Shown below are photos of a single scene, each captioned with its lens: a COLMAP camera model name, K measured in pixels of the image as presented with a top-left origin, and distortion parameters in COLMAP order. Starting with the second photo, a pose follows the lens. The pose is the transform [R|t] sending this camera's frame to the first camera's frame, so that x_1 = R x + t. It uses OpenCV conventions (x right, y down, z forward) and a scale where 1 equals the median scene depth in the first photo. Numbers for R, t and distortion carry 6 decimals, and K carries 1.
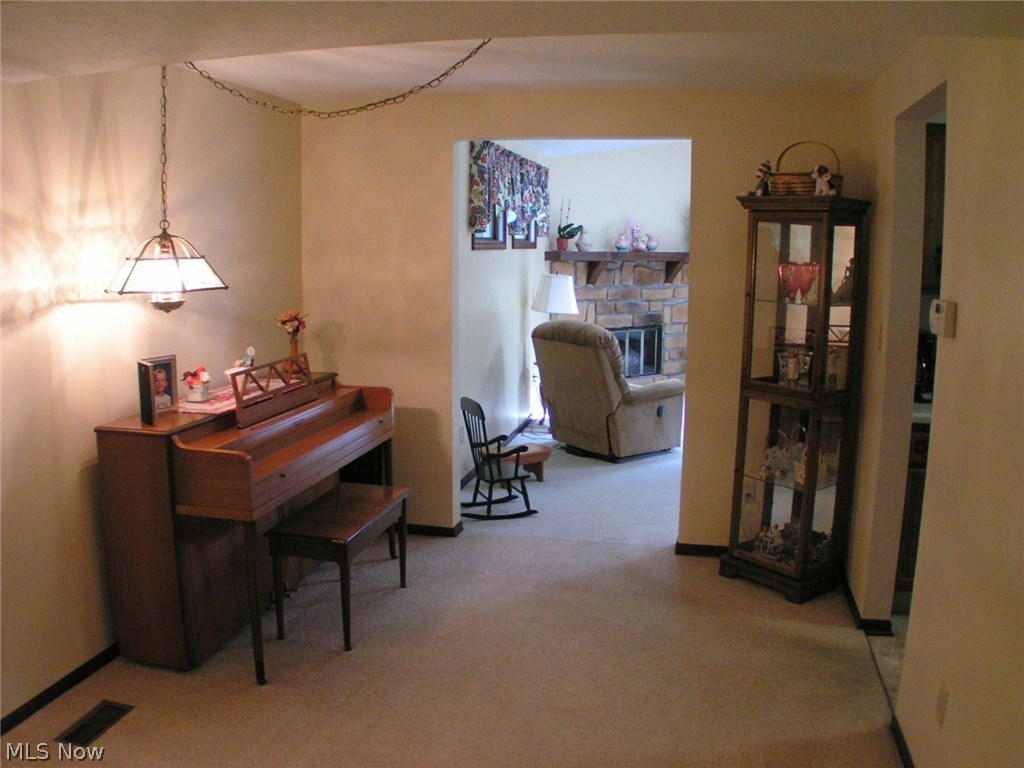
lens RADIAL K [[876.9, 0, 512.0], [0, 876.9, 384.0], [0, 0, 1]] dist [-0.263381, 0.121458]
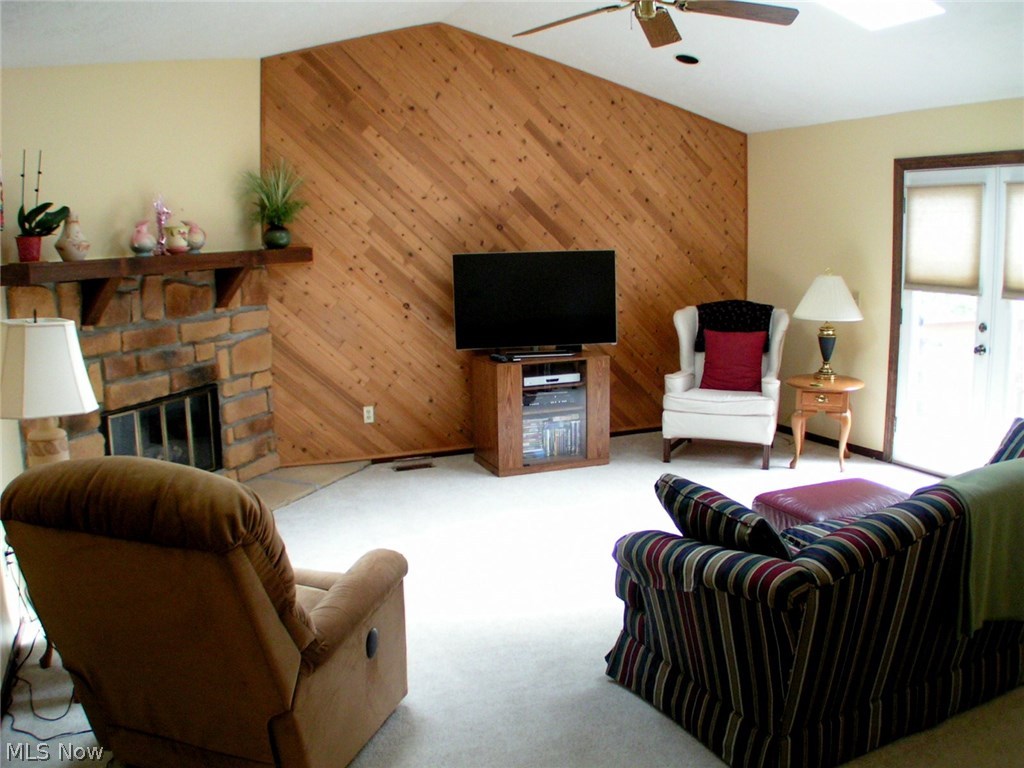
lens RADIAL K [[876.9, 0, 512.0], [0, 876.9, 384.0], [0, 0, 1]] dist [-0.263381, 0.121458]
pose [[0.804778, -0.116565, 0.582017, 0.006169], [0.116635, 0.992467, 0.037492, -0.068618], [-0.582003, 0.037711, 0.812312, 0.463181]]
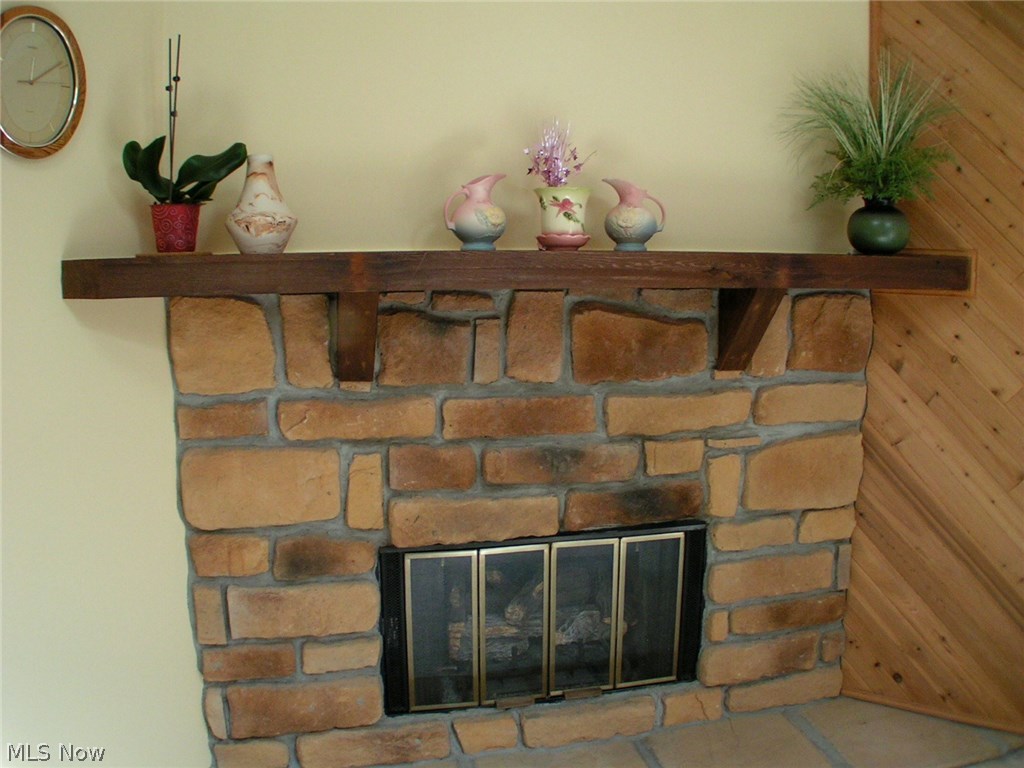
lens RADIAL K [[876.9, 0, 512.0], [0, 876.9, 384.0], [0, 0, 1]] dist [-0.263381, 0.121458]
pose [[0.940482, 0.044932, -0.336861, 0.214325], [-0.048674, 0.998811, -0.002665, -0.112332], [0.336341, 0.018903, 0.941550, 0.756181]]
